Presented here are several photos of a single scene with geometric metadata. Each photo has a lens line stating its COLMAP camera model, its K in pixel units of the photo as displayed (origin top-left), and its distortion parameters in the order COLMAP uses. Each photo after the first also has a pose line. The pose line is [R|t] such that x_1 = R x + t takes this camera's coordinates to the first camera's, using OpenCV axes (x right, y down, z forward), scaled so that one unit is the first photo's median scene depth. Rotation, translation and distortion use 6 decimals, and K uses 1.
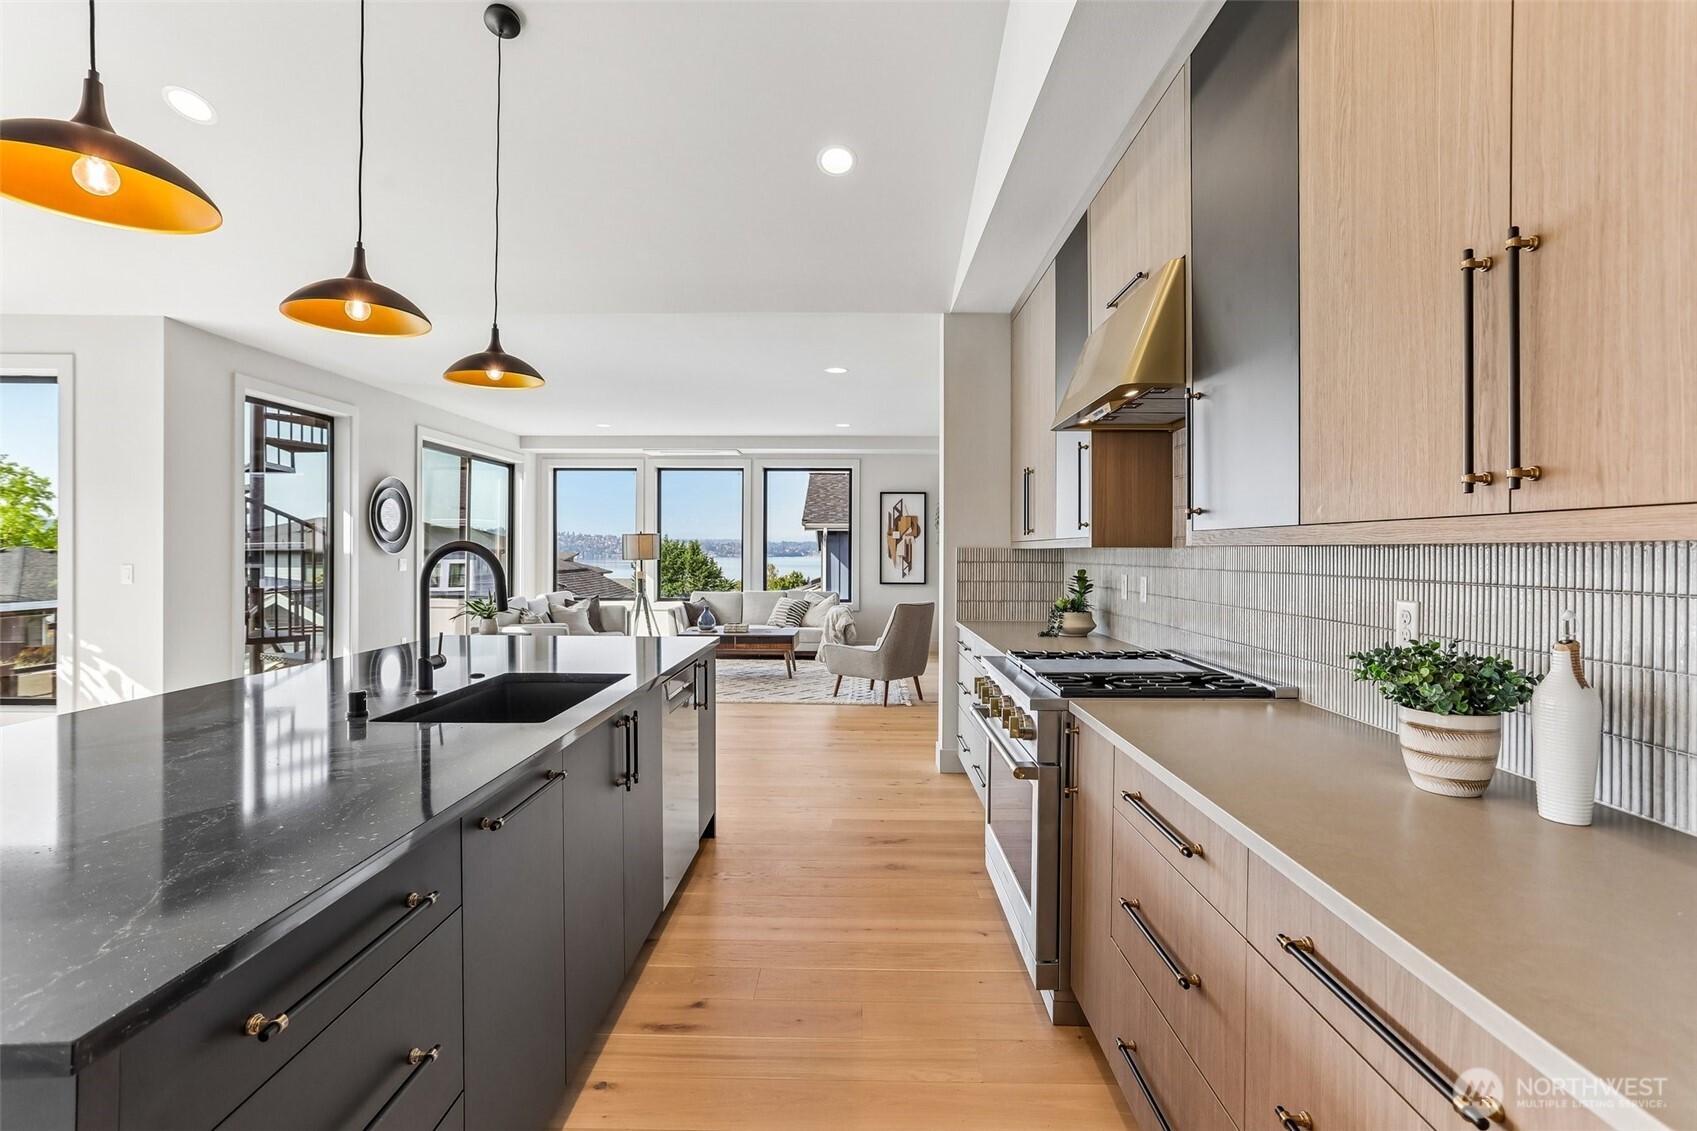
lens RADIAL K [[828.0, 0, 851.4], [0, 828.0, 555.5], [0, 0, 1]] dist [-0.026381, 0.013337]
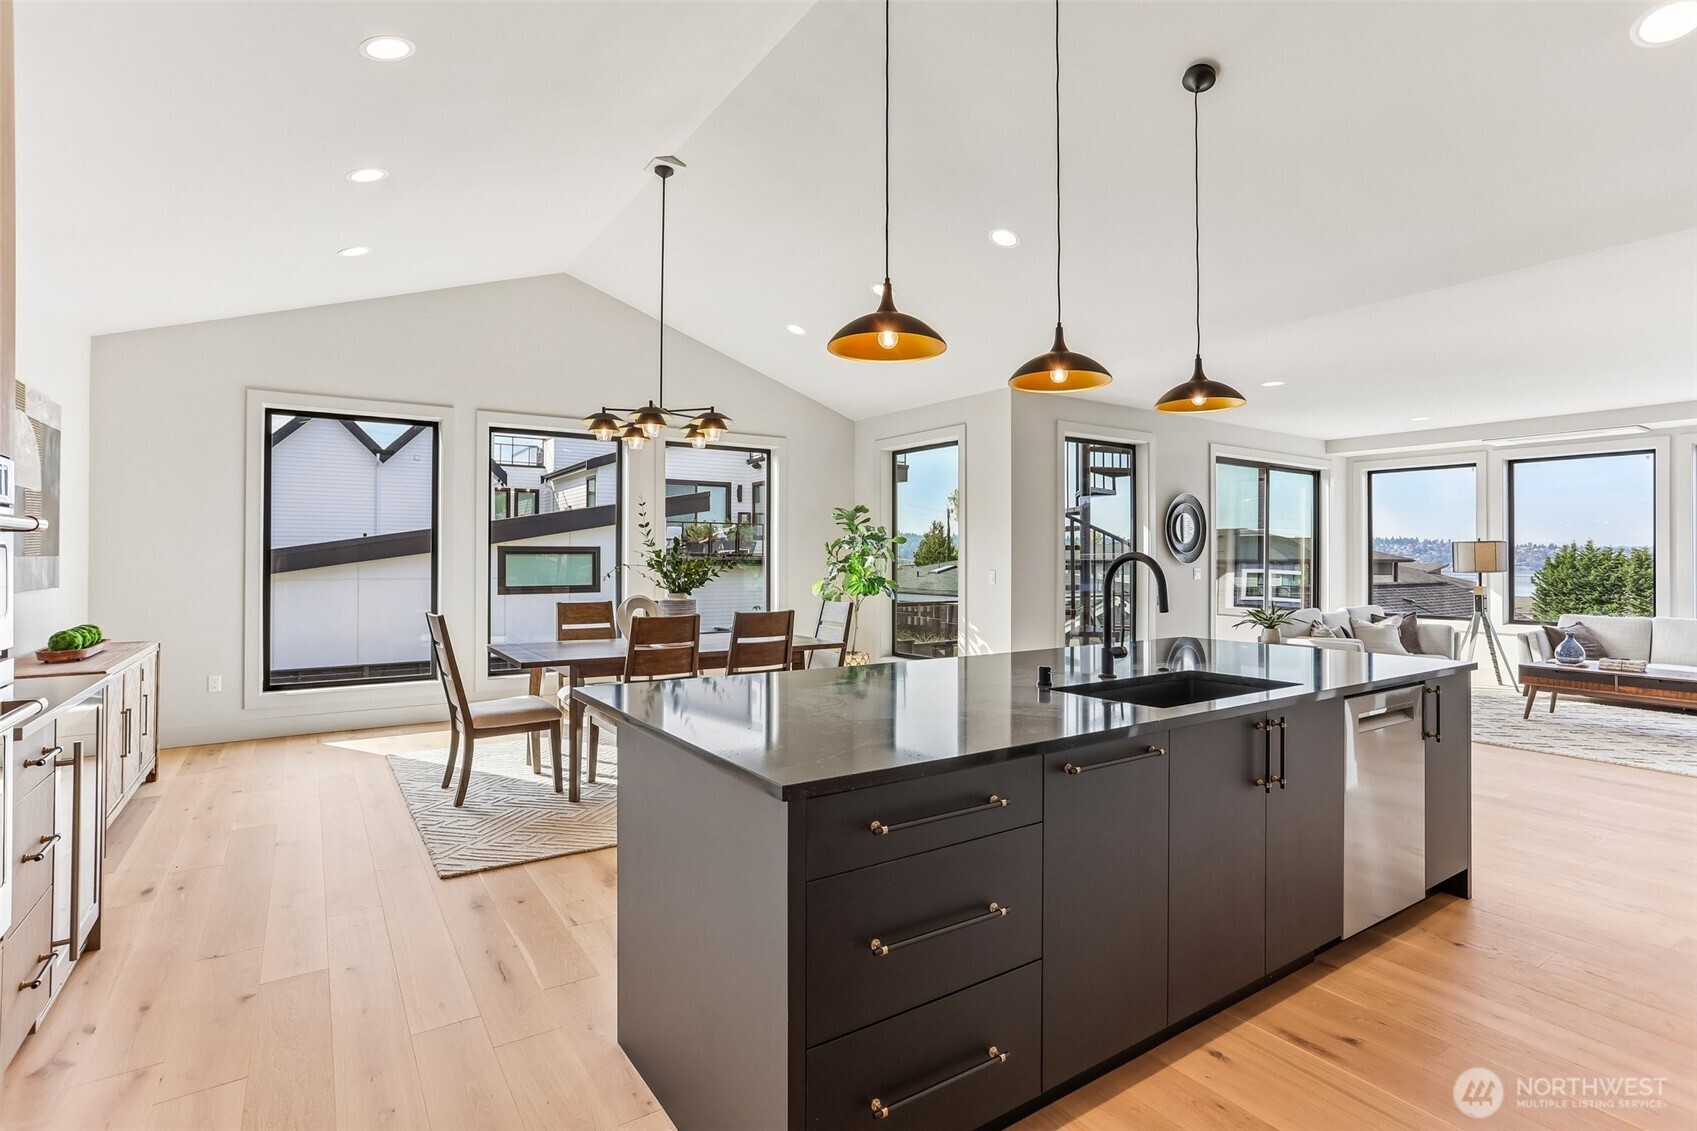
lens RADIAL K [[828.0, 0, 825.5], [0, 828.0, 545.8], [0, 0, 1]] dist [-0.026381, 0.013337]
pose [[0.558958, -0.012442, -0.829103, 0.067957], [-0.007606, 0.999768, -0.020131, 0.000288], [0.829161, 0.017559, 0.558734, -0.009536]]
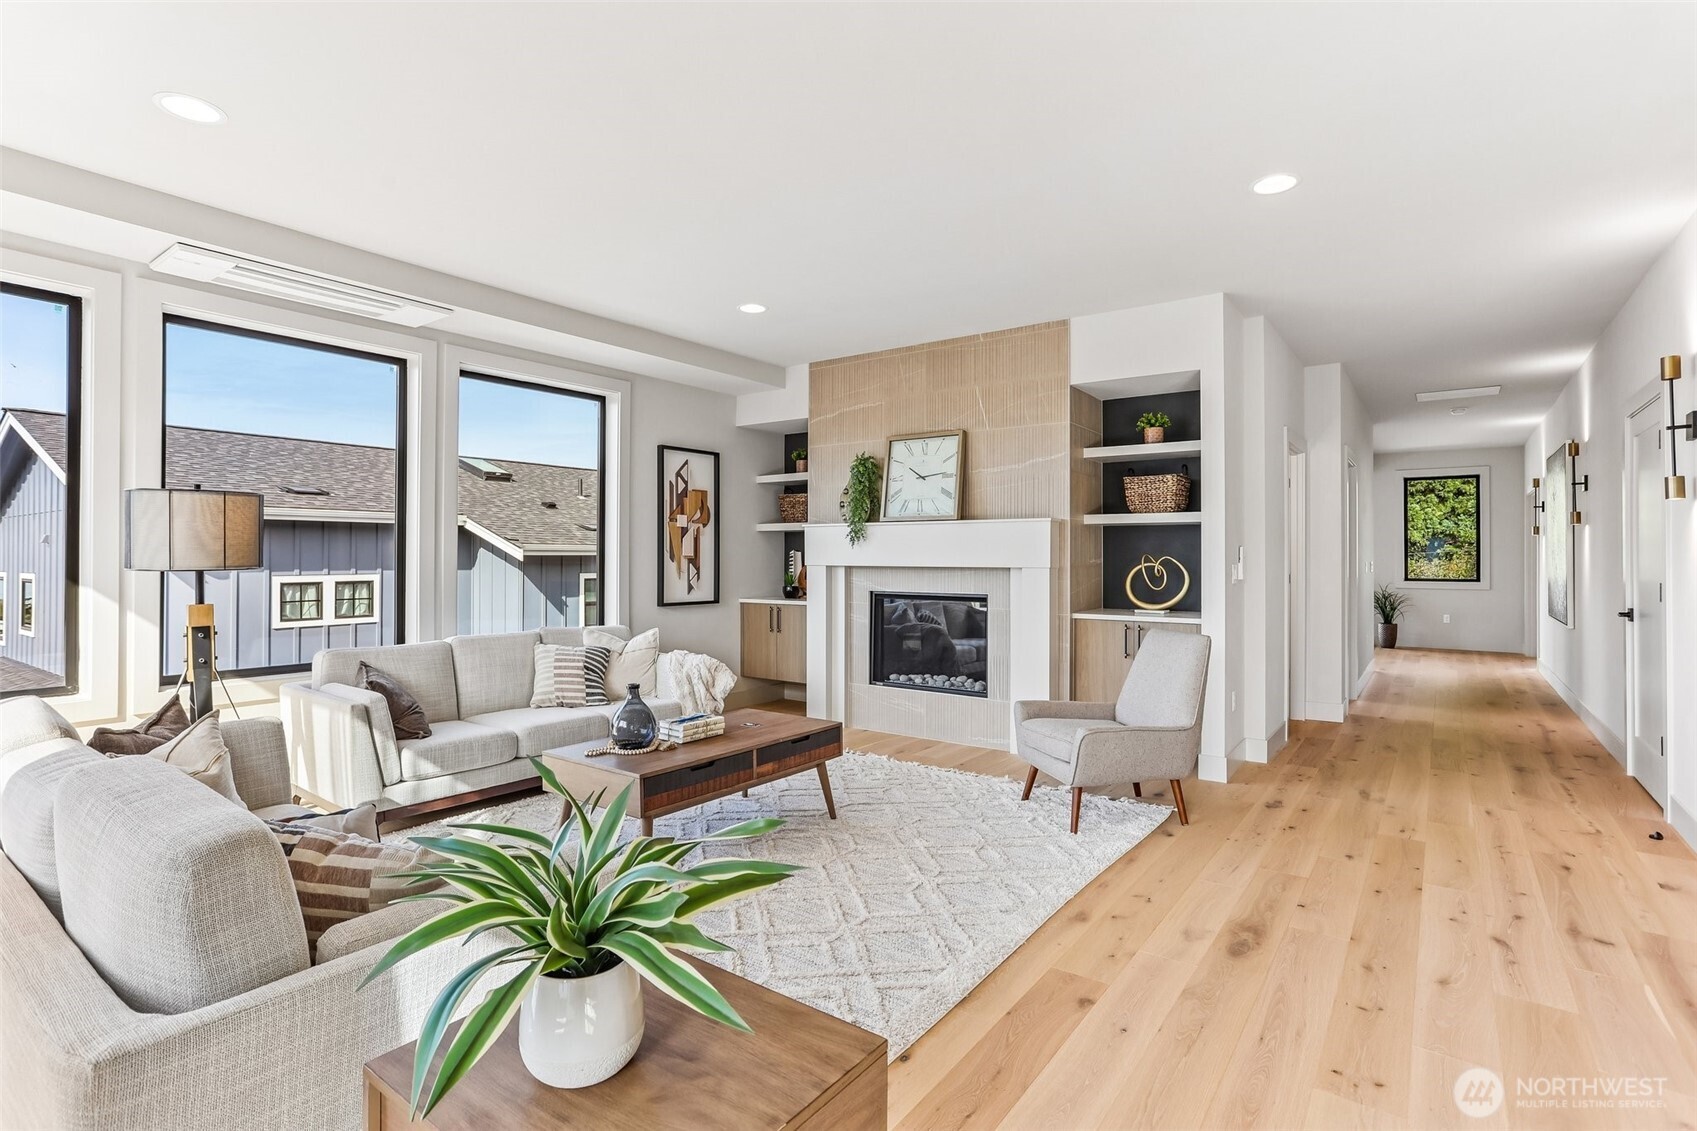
lens RADIAL K [[828.0, 0, 838.6], [0, 828.0, 561.0], [0, 0, 1]] dist [-0.026381, 0.013337]
pose [[0.594040, -0.005635, 0.804415, -0.406371], [0.005513, 0.999980, 0.002934, 0.002720], [-0.804416, 0.002691, 0.594060, 0.656060]]
